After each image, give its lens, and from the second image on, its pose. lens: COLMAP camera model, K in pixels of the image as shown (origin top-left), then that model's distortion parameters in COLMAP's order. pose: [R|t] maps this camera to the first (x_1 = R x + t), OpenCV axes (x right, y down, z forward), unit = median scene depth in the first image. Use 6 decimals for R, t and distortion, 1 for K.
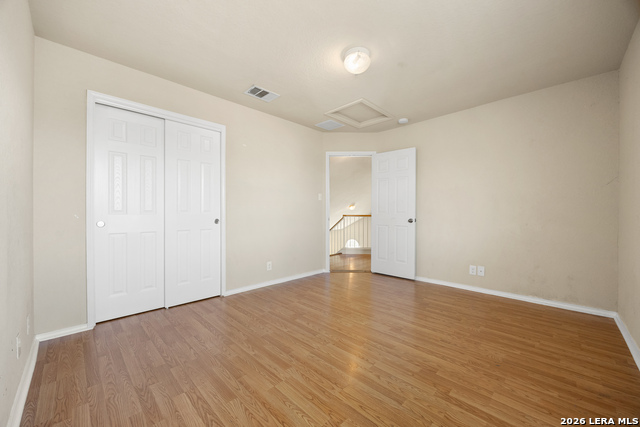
lens RADIAL K [[243.9, 0, 318.8], [0, 243.9, 212.5], [0, 0, 1]] dist [-0.001404, 0.000134]
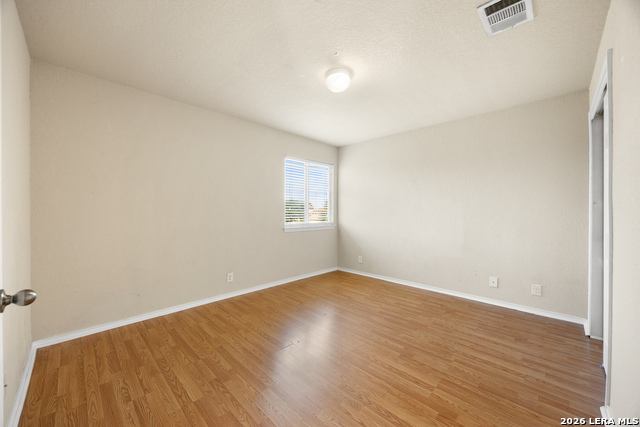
lens RADIAL K [[243.9, 0, 318.8], [0, 243.9, 212.5], [0, 0, 1]] dist [-0.001404, 0.000134]
pose [[-0.999985, -0.002442, -0.004872, 0.235345], [-0.002457, 0.999992, 0.003084, -0.057346], [0.004865, 0.003096, -0.999983, 2.015808]]
